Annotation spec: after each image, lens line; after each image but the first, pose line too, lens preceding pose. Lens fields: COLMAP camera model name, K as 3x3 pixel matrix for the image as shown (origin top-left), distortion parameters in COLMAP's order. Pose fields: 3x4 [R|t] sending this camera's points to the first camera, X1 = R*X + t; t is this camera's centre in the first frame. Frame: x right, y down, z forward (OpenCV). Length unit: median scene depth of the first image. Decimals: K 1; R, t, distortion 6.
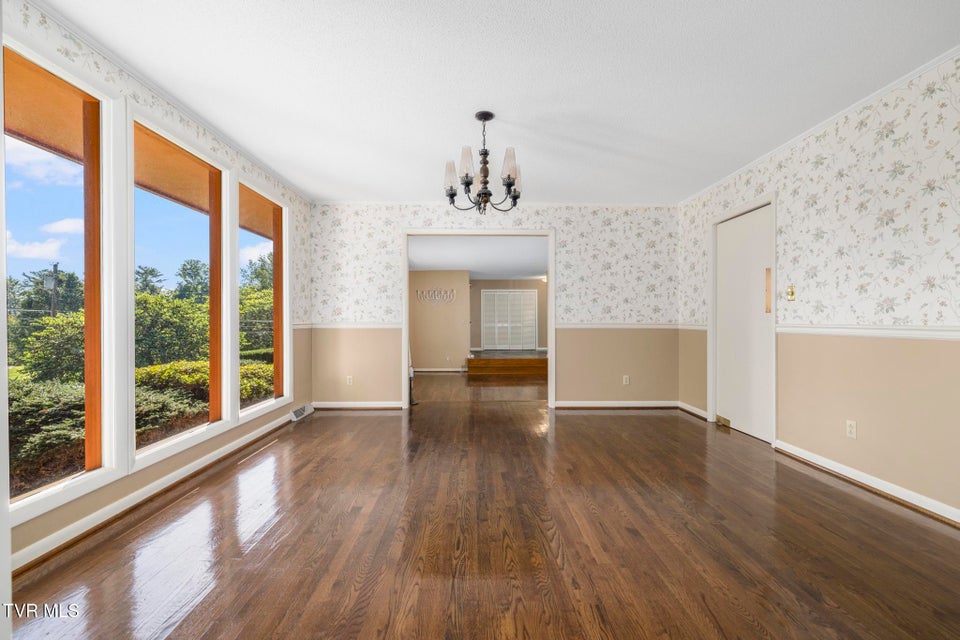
lens RADIAL K [[397.2, 0, 484.0], [0, 397.2, 322.4], [0, 0, 1]] dist [-0.013521, 0.000146]
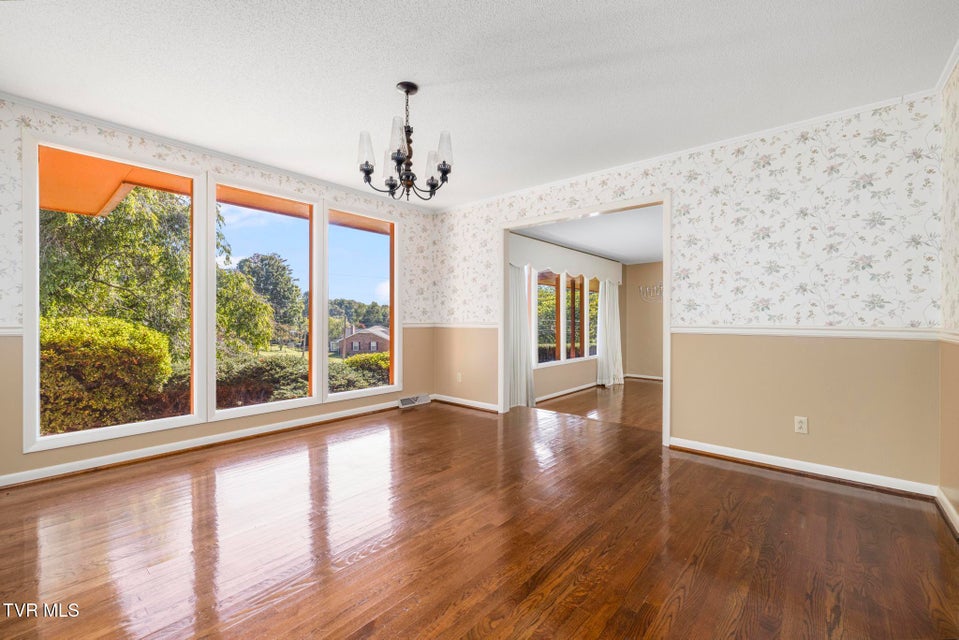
lens RADIAL K [[403.2, 0, 482.0], [0, 403.2, 319.8], [0, 0, 1]] dist [-0.000628, -0.000051]
pose [[0.743609, 0.004408, -0.668600, 0.415856], [-0.006831, 0.999976, -0.001005, -0.005184], [0.668580, 0.005315, 0.743621, 0.253880]]
